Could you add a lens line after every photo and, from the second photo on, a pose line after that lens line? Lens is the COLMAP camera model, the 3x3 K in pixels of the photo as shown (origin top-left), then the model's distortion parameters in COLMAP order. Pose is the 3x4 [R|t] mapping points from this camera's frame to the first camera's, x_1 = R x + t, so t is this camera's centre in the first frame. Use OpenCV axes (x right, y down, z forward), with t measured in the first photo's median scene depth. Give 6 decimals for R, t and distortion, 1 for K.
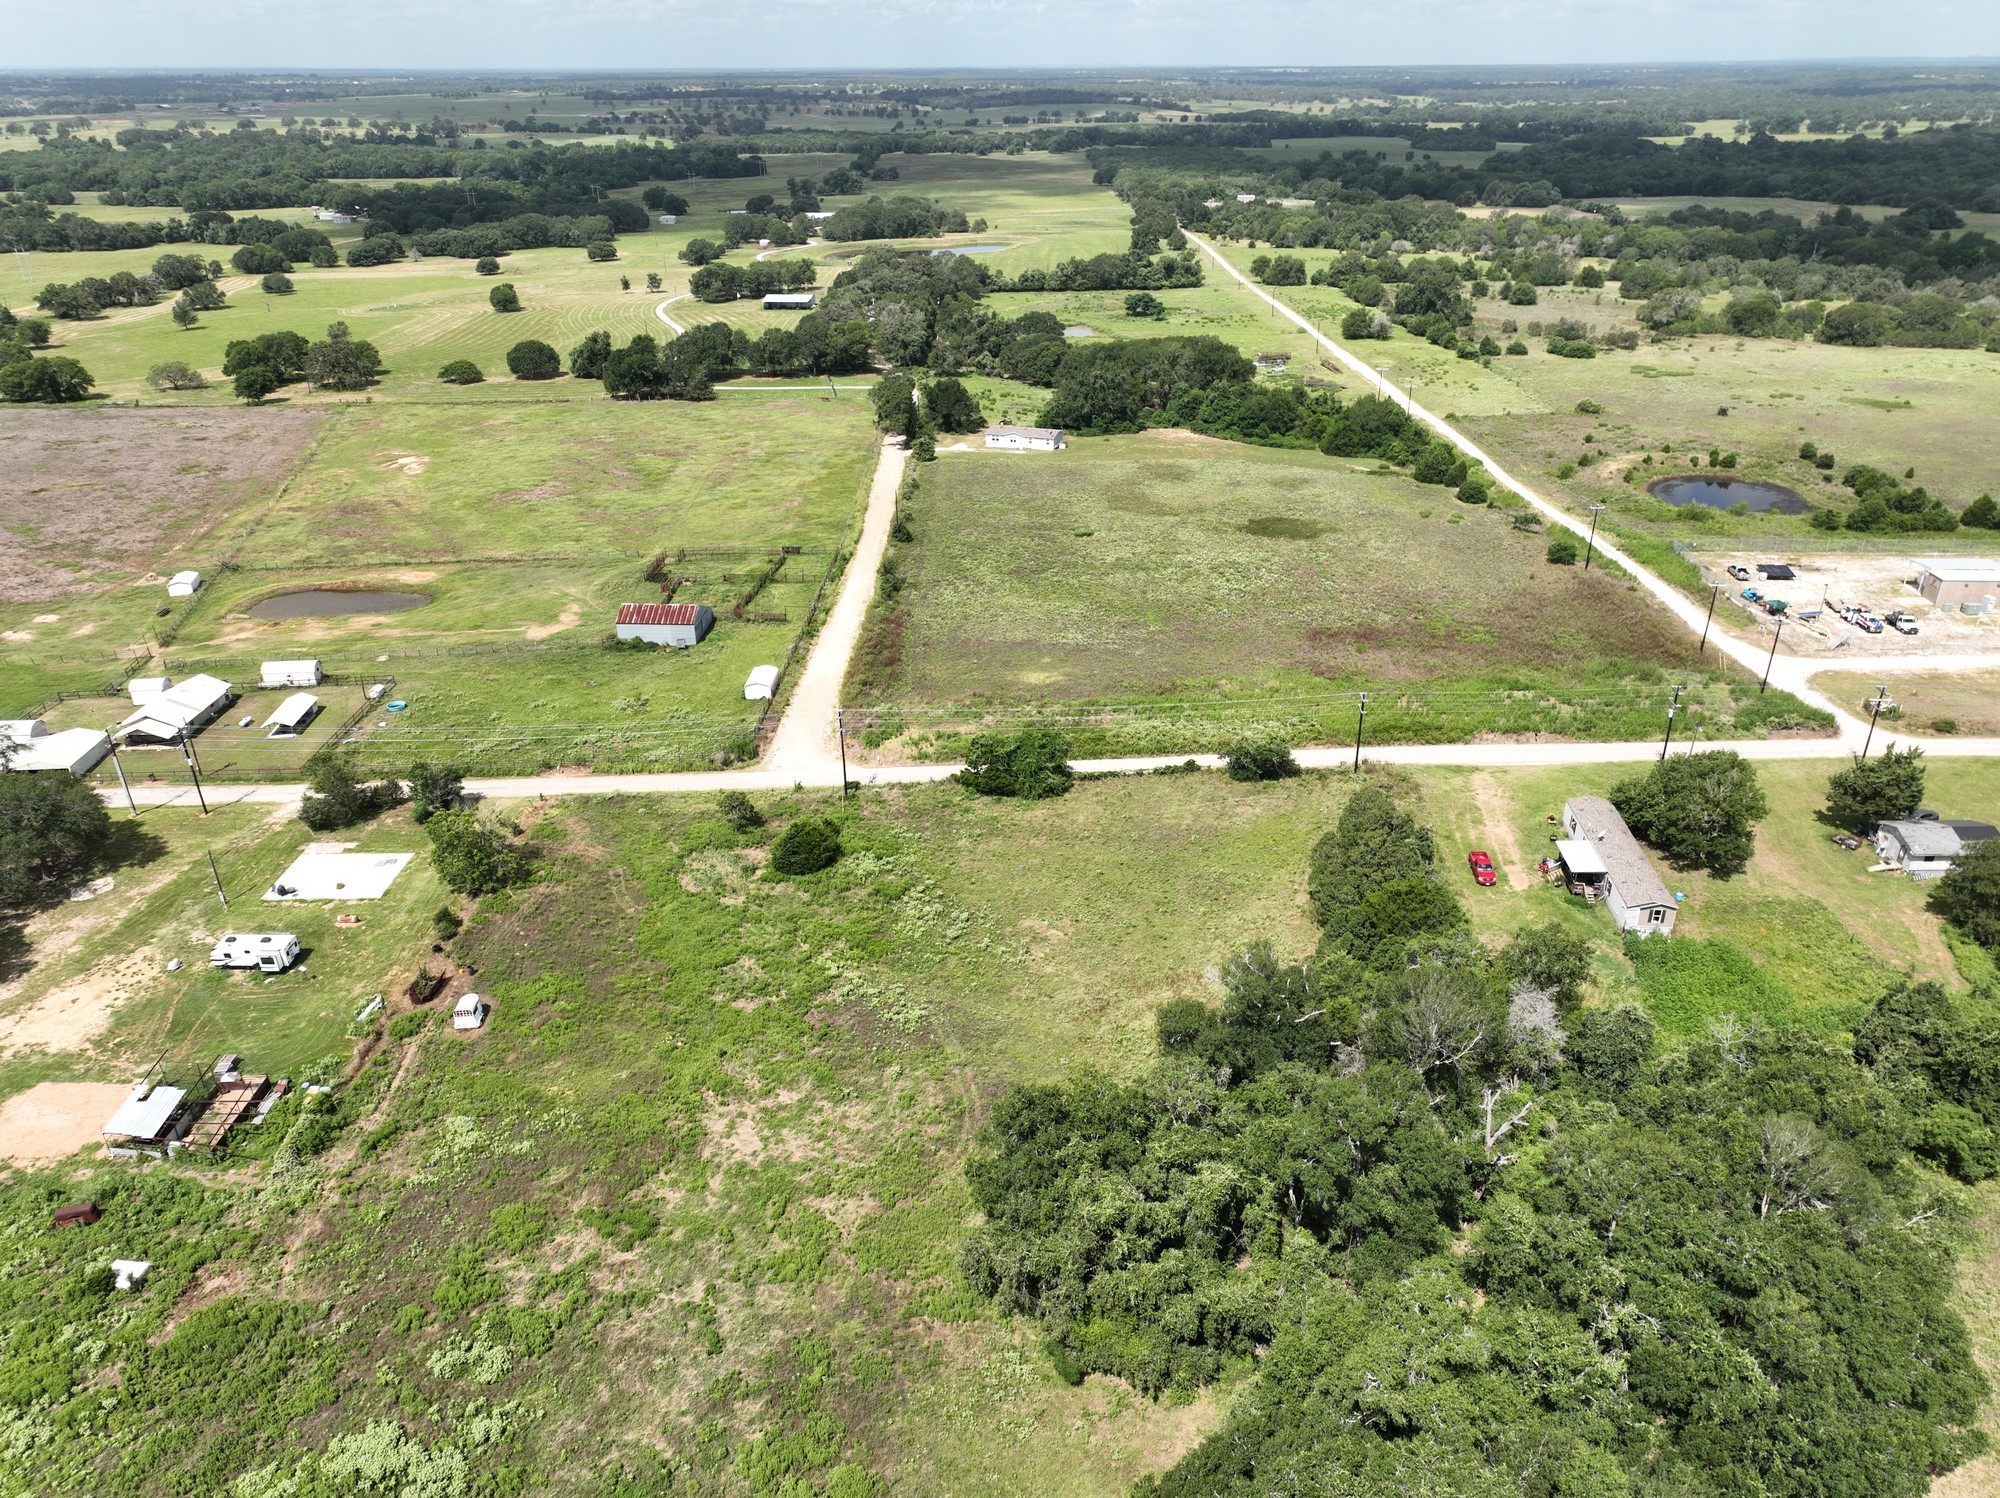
lens RADIAL K [[1406.9, 0, 1004.2], [0, 1406.9, 750.5], [0, 0, 1]] dist [-0.001963, 0.019303]
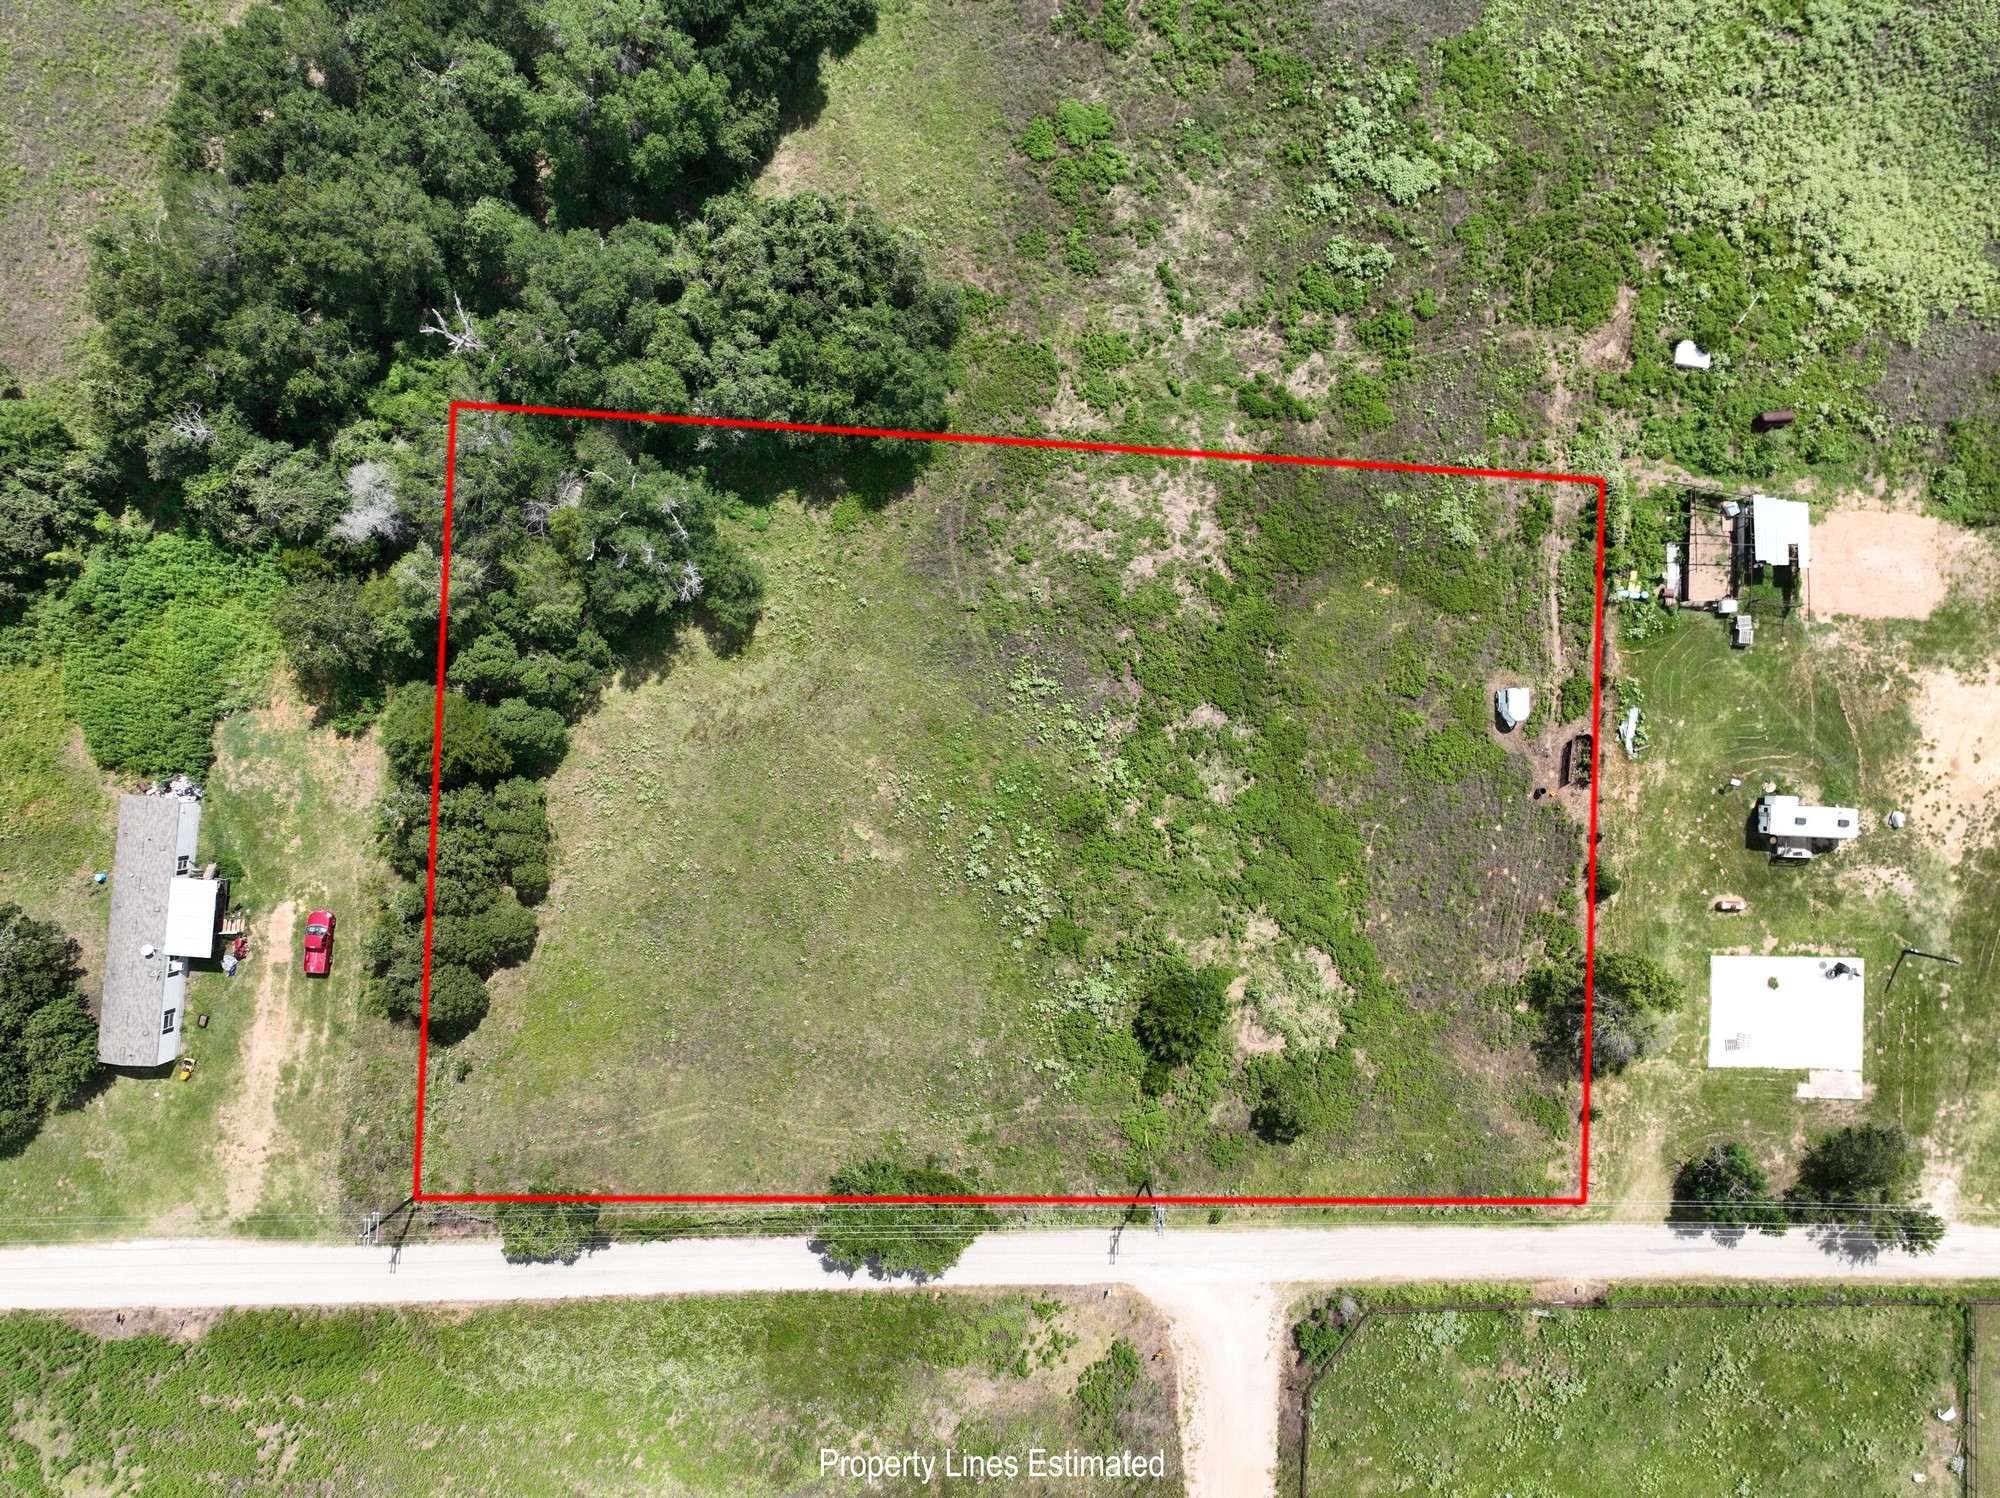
lens RADIAL K [[1406.9, 0, 1004.2], [0, 1406.9, 750.5], [0, 0, 1]] dist [-0.001963, 0.019303]
pose [[-0.999895, -0.001132, 0.014443, -0.039515], [0.013451, -0.442826, 0.896507, -0.396974], [0.005381, 0.896607, 0.442794, 0.383535]]
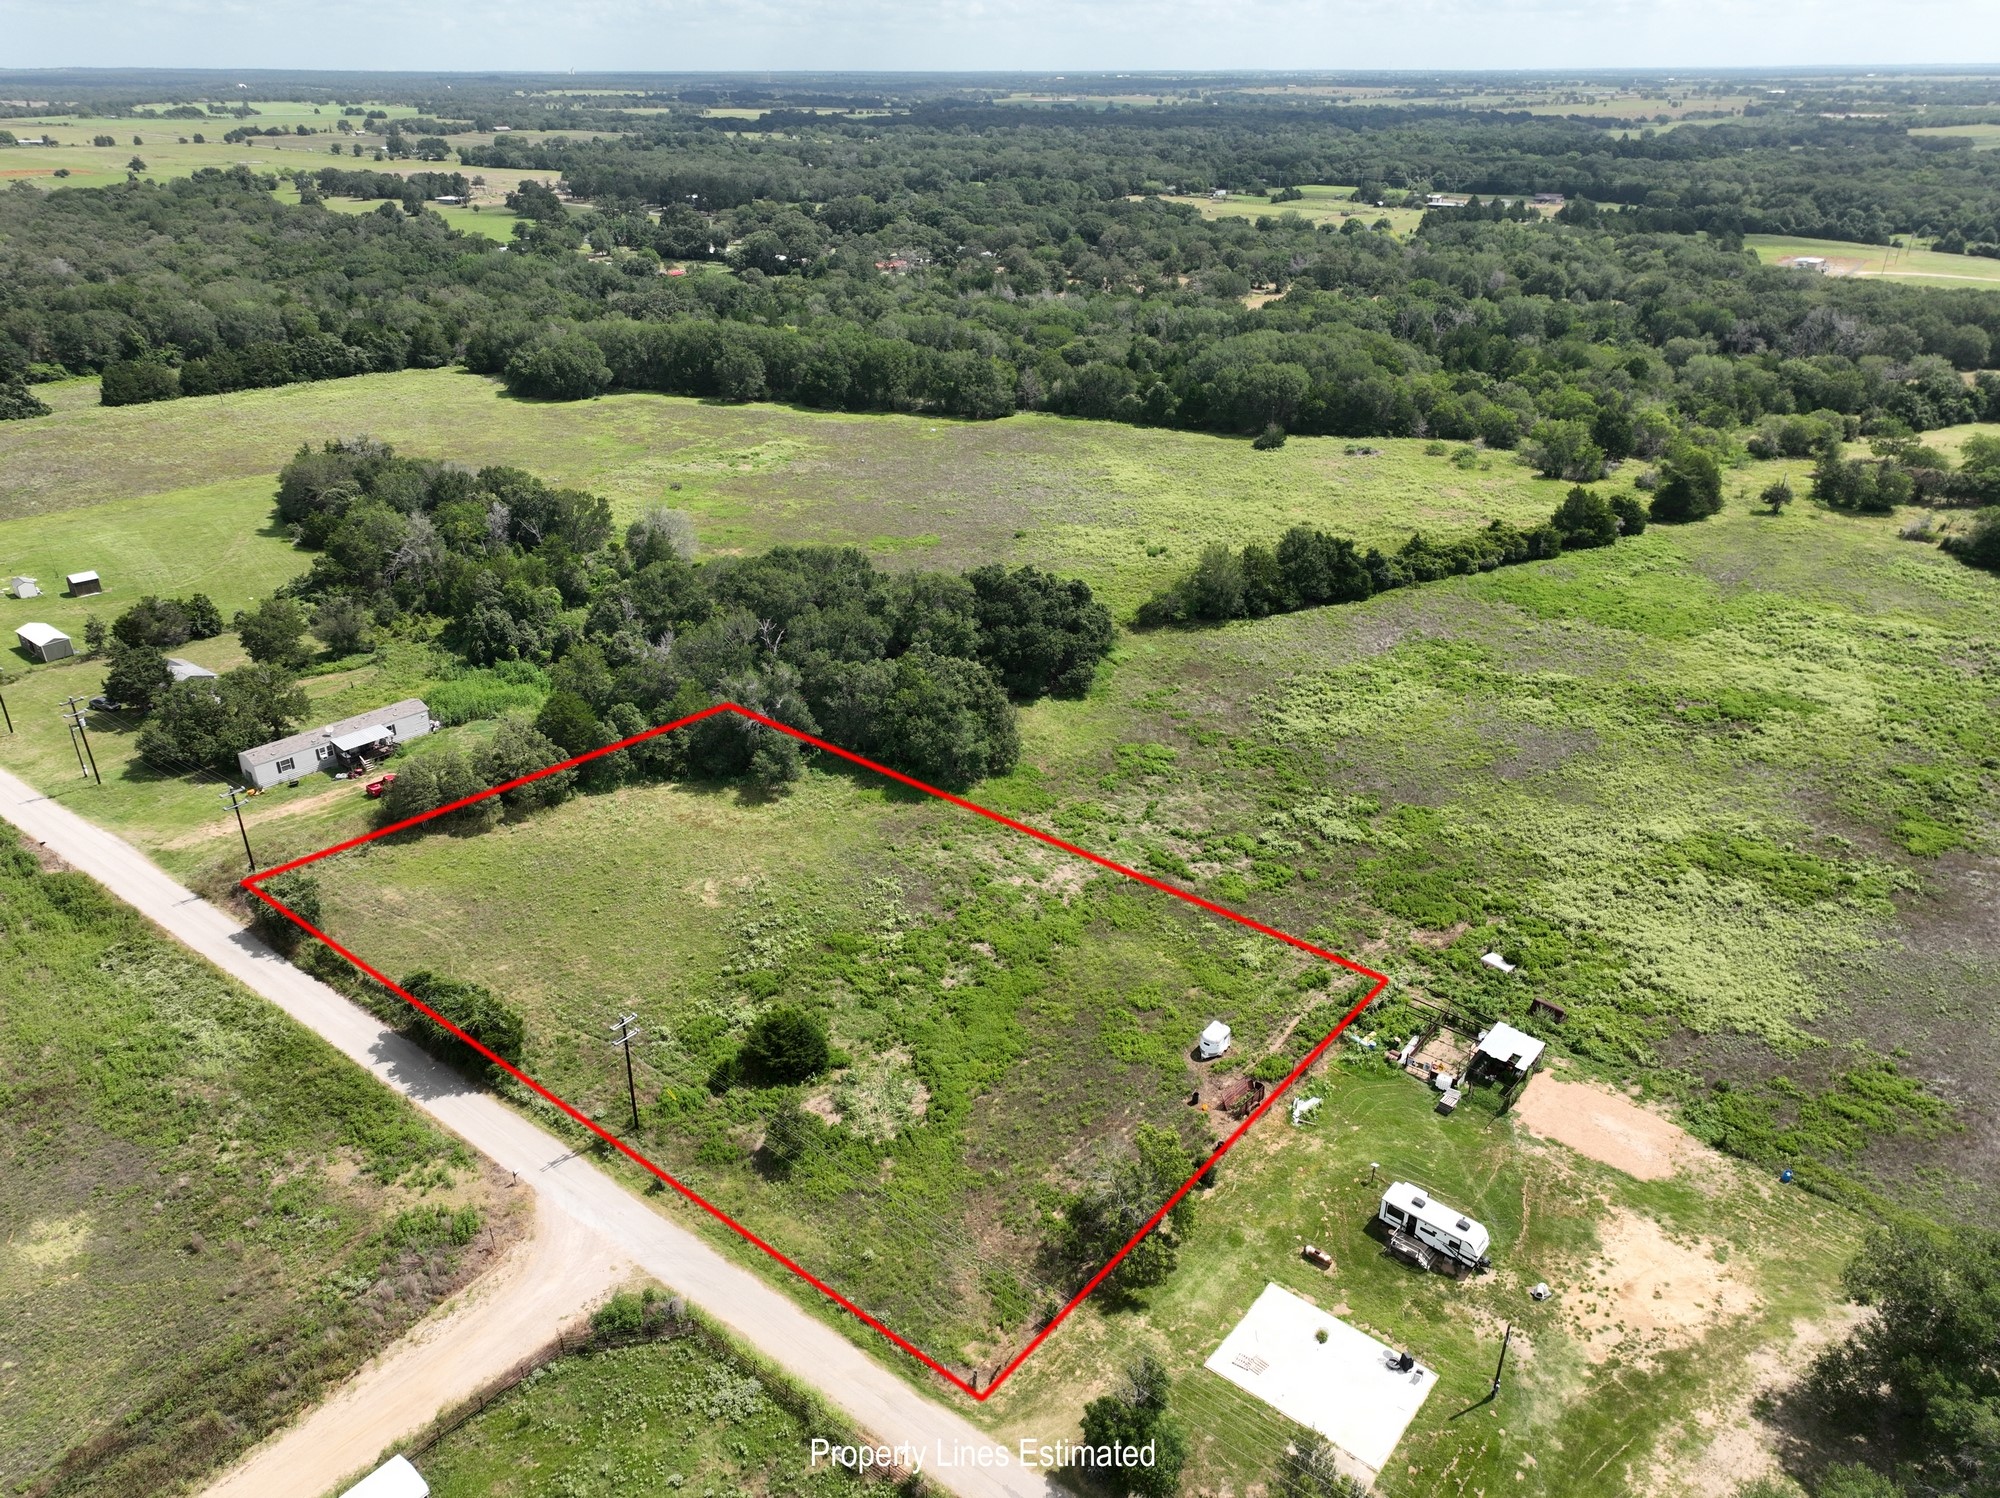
lens RADIAL K [[1406.9, 0, 1004.2], [0, 1406.9, 750.5], [0, 0, 1]] dist [-0.001963, 0.019303]
pose [[-0.794885, -0.259204, 0.548608, -0.458955], [0.272628, 0.655177, 0.704569, -0.412064], [-0.542063, 0.709617, -0.450124, 0.845263]]
